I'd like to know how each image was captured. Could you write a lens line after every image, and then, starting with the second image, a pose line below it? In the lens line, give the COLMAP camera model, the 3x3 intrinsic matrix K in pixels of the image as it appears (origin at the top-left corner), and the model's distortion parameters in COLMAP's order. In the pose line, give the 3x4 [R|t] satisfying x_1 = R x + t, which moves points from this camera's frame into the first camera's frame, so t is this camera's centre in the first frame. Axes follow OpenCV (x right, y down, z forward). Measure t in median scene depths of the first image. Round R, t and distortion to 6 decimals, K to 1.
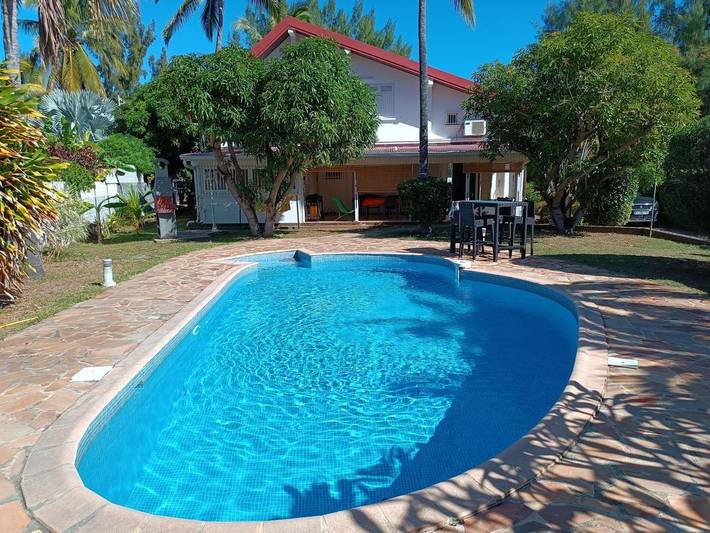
lens RADIAL K [[509.5, 0, 355.8], [0, 509.5, 271.1], [0, 0, 1]] dist [0.058340, -0.077145]
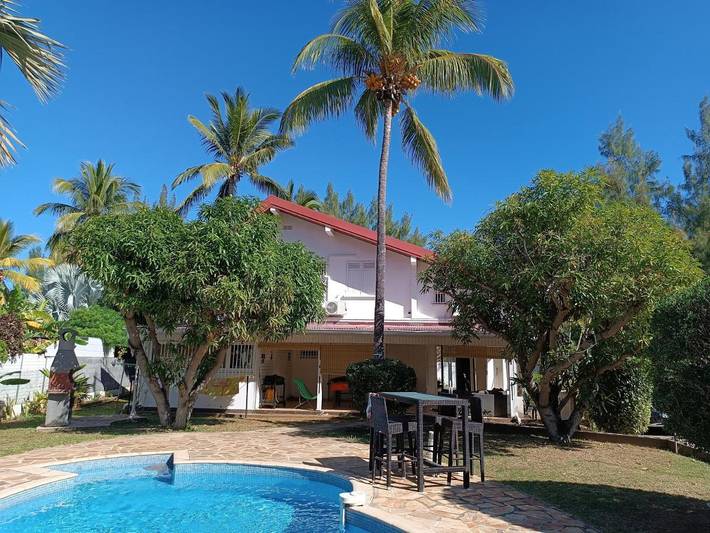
lens RADIAL K [[509.5, 0, 355.8], [0, 509.5, 271.1], [0, 0, 1]] dist [0.058340, -0.077145]
pose [[0.997621, 0.022817, -0.065048, 0.146312], [-0.043803, 0.938455, -0.342612, -0.034941], [0.053227, 0.344646, 0.937222, 0.183786]]
